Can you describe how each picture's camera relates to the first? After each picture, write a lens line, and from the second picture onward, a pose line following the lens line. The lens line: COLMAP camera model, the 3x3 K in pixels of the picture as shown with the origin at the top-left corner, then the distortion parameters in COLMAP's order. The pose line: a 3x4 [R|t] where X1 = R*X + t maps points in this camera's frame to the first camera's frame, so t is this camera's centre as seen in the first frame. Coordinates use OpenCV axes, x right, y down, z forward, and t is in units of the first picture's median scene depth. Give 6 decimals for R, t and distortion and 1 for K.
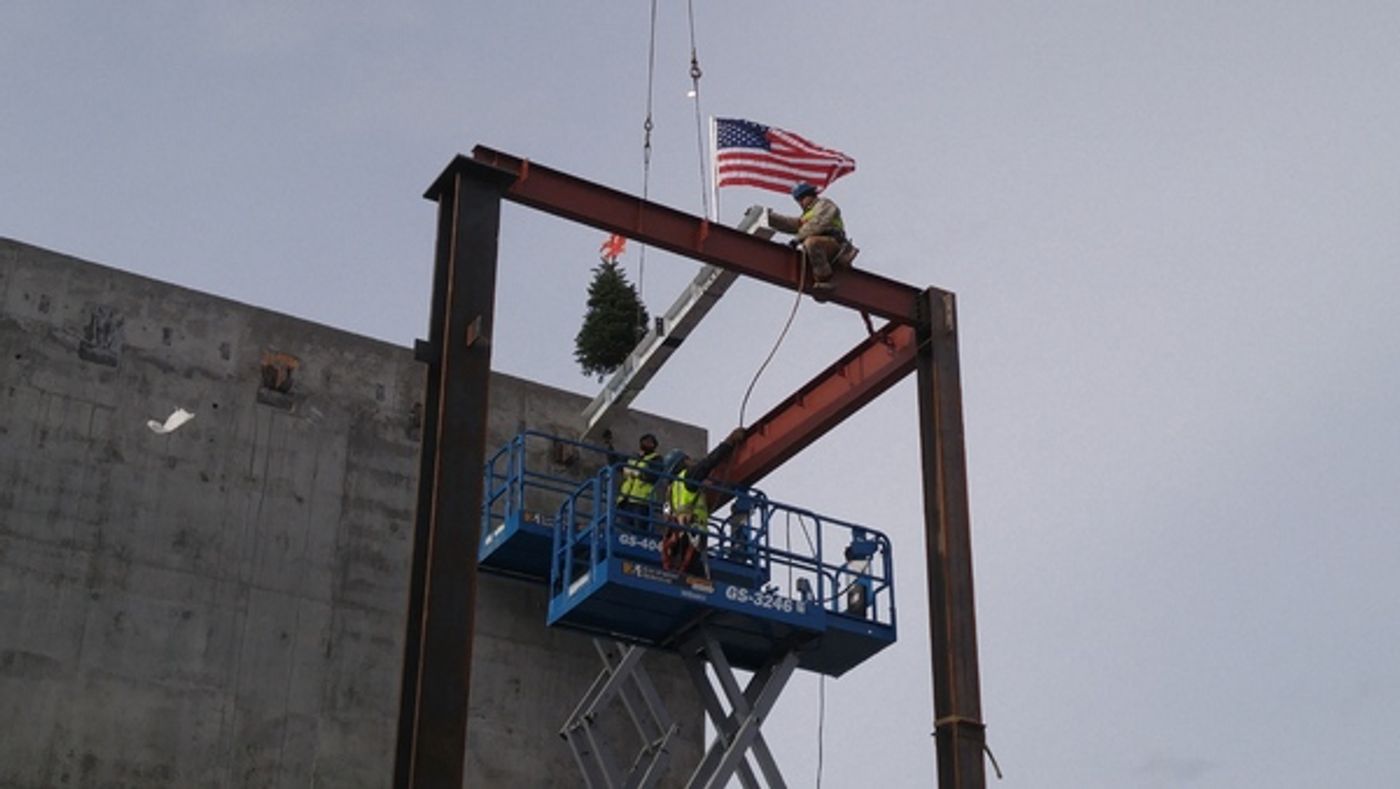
lens RADIAL K [[2168.6, 0, 724.9], [0, 2168.6, 355.7], [0, 0, 1]] dist [0.297635, -0.004686]
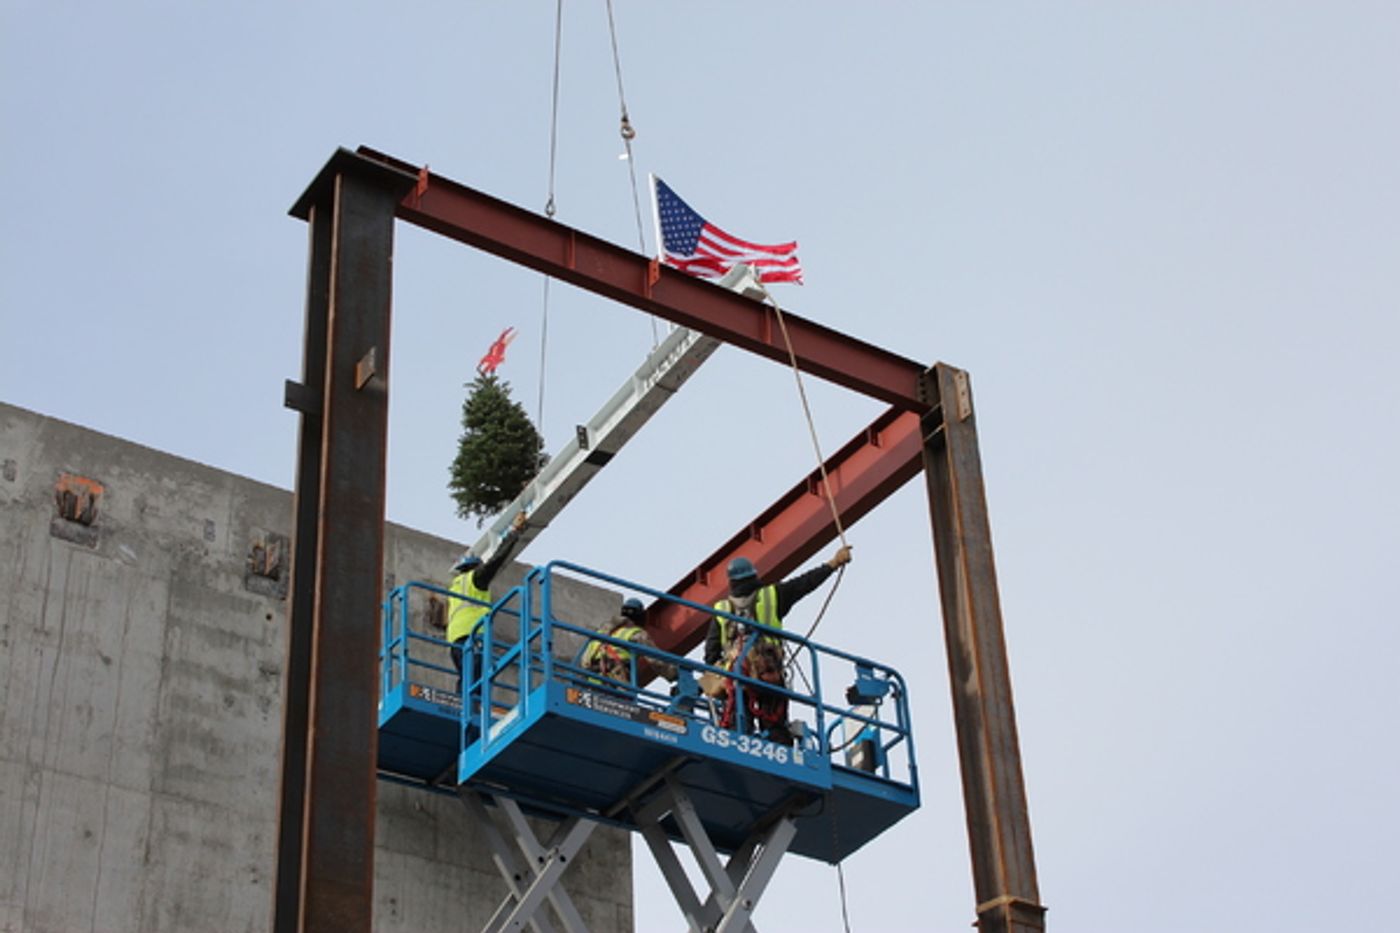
lens RADIAL K [[2455.4, 0, 692.5], [0, 2455.4, 468.5], [0, 0, 1]] dist [-0.023155, 0.983772]
pose [[0.997721, -0.006328, 0.067174, -0.048110], [0.012178, 0.996131, -0.087032, 0.075636], [-0.066364, 0.087652, 0.993938, 0.134074]]
